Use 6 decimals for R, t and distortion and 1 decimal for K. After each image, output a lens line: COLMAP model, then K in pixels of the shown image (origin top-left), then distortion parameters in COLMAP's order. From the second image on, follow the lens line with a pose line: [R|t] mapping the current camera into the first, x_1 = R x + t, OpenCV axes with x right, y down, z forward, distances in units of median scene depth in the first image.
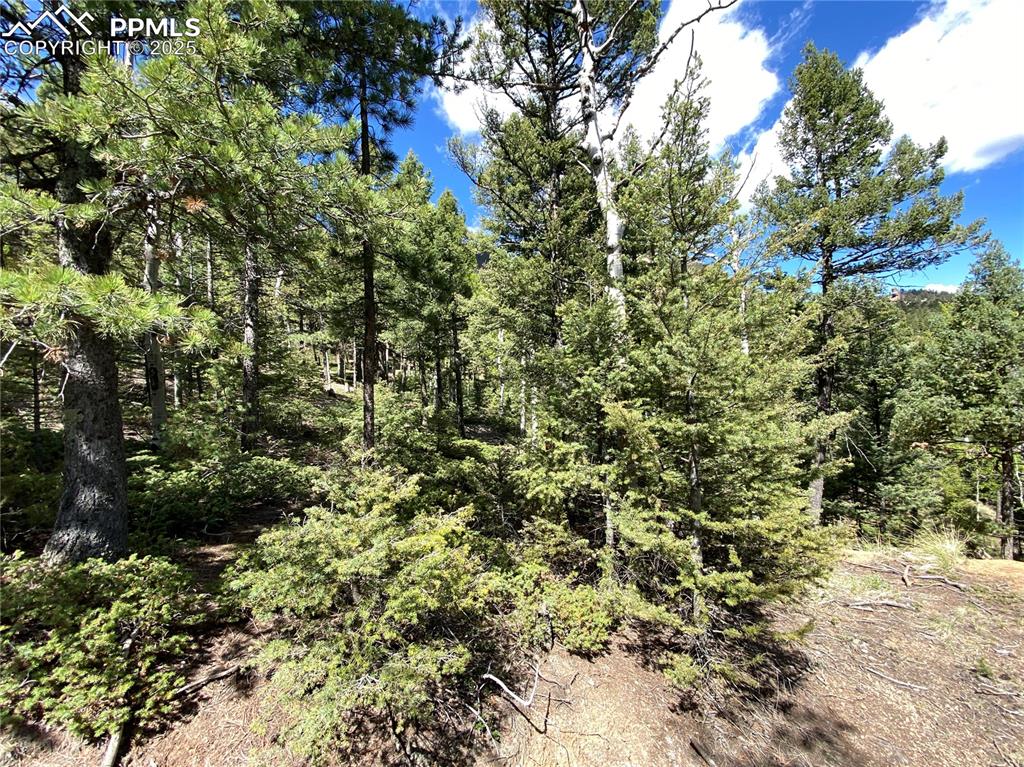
lens RADIAL K [[409.1, 0, 508.8], [0, 409.1, 384.8], [0, 0, 1]] dist [0.005493, -0.013865]
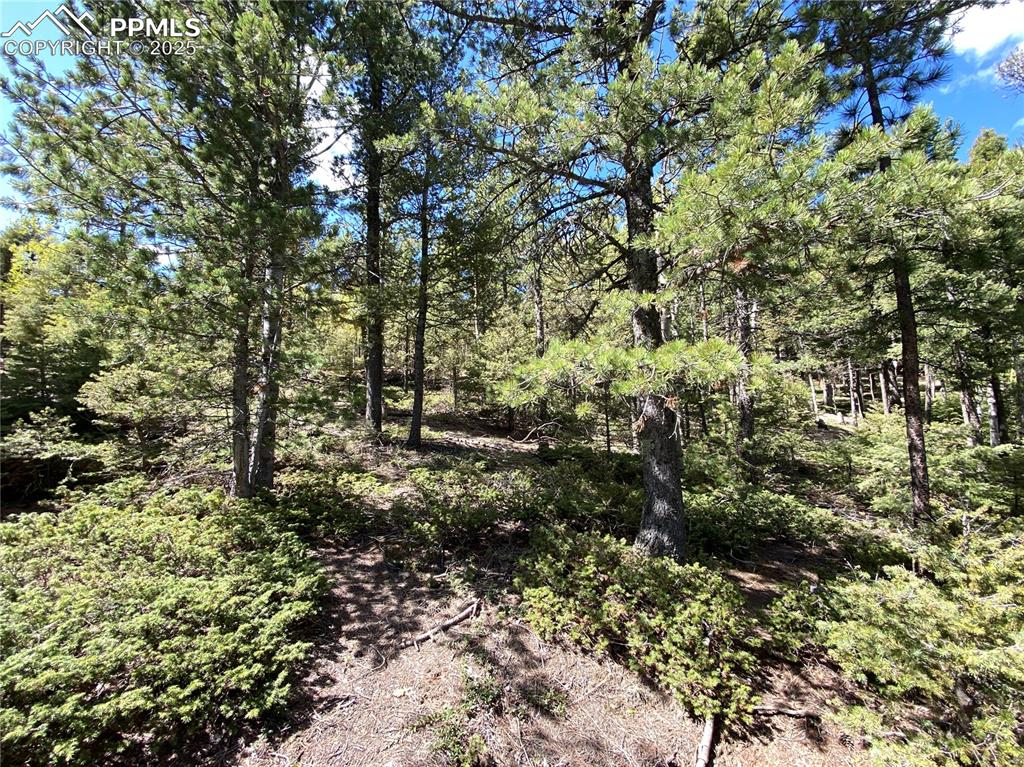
lens RADIAL K [[409.1, 0, 516.0], [0, 409.1, 384.9], [0, 0, 1]] dist [0.005493, -0.013865]
pose [[0.508717, -0.081515, -0.857066, -0.117395], [0.017450, 0.996279, -0.084398, -0.017872], [0.860757, 0.027979, 0.508247, -0.104069]]
